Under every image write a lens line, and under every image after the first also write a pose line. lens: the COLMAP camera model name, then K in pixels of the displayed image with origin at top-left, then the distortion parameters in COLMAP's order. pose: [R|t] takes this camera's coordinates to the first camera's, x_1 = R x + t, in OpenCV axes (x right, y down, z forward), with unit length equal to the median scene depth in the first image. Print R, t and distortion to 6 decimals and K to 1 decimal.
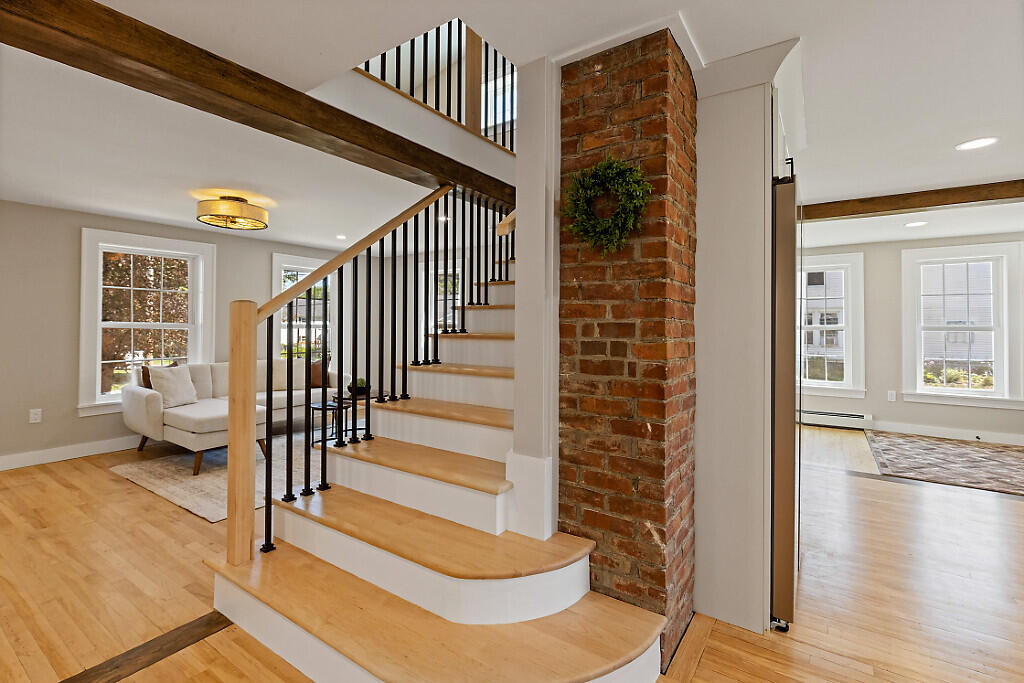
lens RADIAL K [[464.0, 0, 513.4], [0, 464.0, 318.2], [0, 0, 1]] dist [0.000599, 0.000153]
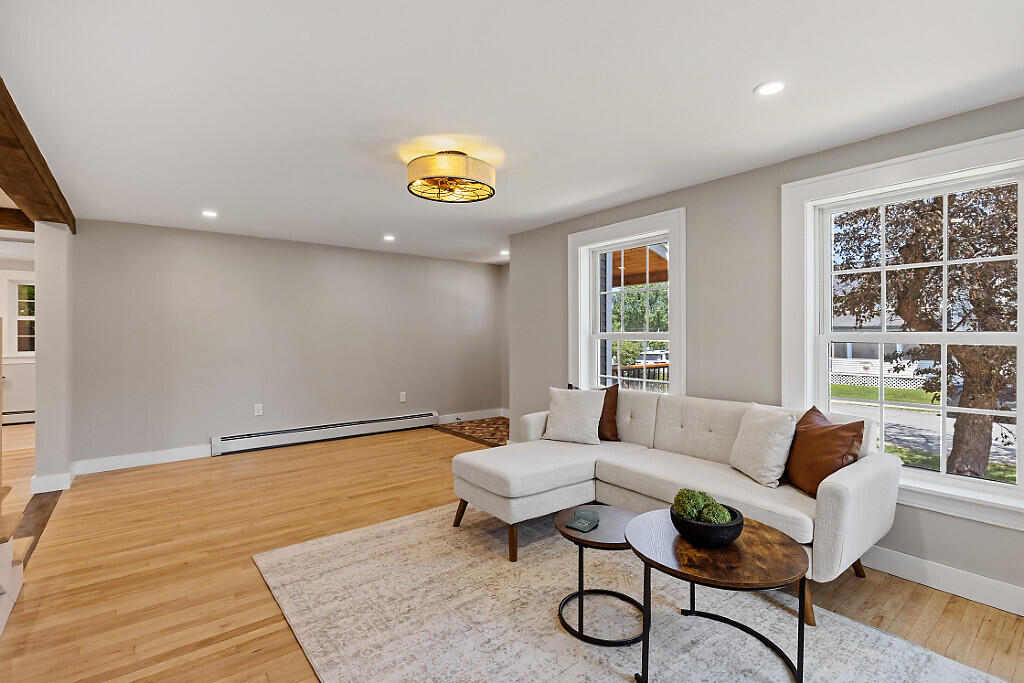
lens RADIAL K [[470.2, 0, 506.5], [0, 470.2, 336.4], [0, 0, 1]] dist [-0.001208, -0.000429]
pose [[-0.302847, 0.000793, -0.953039, 0.069987], [0.017710, 0.999832, -0.004795, 0.027246], [0.952875, -0.018330, -0.302810, 1.754751]]
